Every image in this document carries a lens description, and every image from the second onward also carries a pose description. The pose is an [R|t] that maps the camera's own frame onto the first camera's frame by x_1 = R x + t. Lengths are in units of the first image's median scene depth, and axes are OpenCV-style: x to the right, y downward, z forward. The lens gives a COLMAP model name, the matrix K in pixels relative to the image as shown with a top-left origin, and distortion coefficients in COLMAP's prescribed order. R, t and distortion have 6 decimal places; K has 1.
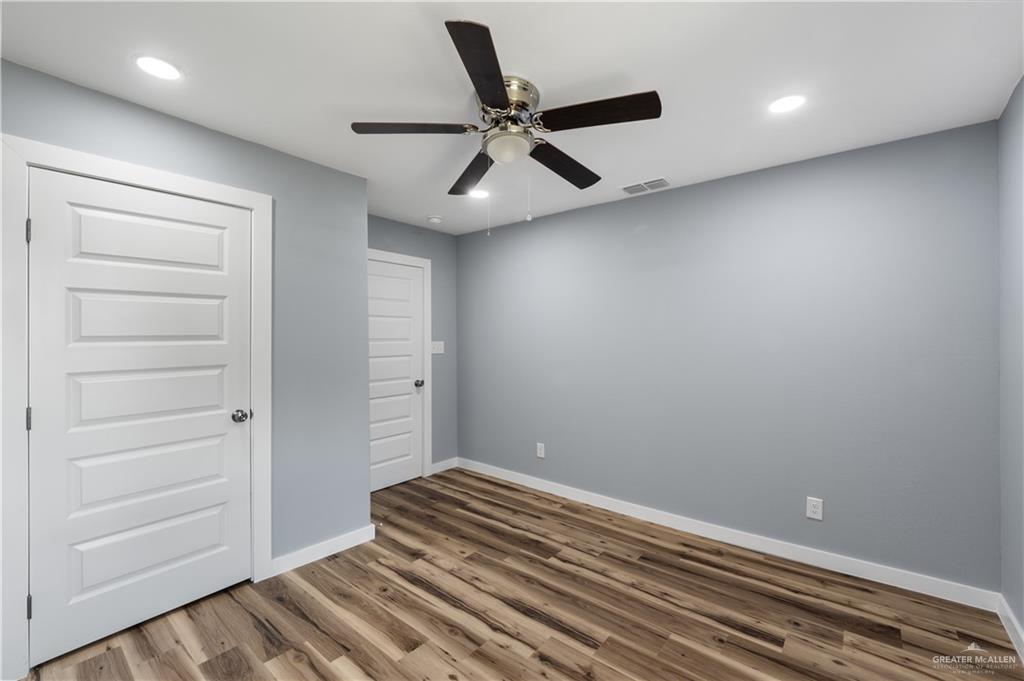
lens RADIAL K [[427.0, 0, 511.9], [0, 427.0, 340.5], [0, 0, 1]] dist [0.002496, 0.000392]
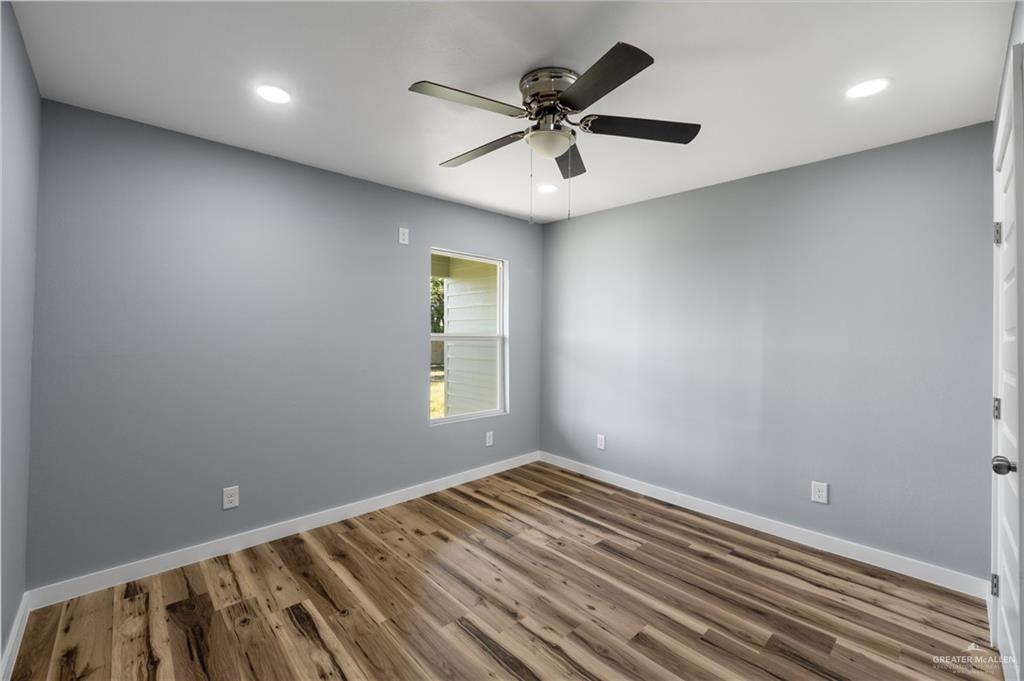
lens RADIAL K [[427.0, 0, 512.0], [0, 427.0, 337.5], [0, 0, 1]] dist [0.002496, 0.000392]
pose [[-0.990891, -0.012577, 0.134077, -0.059159], [-0.012353, 0.999921, 0.002504, 0.010846], [-0.134097, 0.000825, -0.990968, 1.979640]]
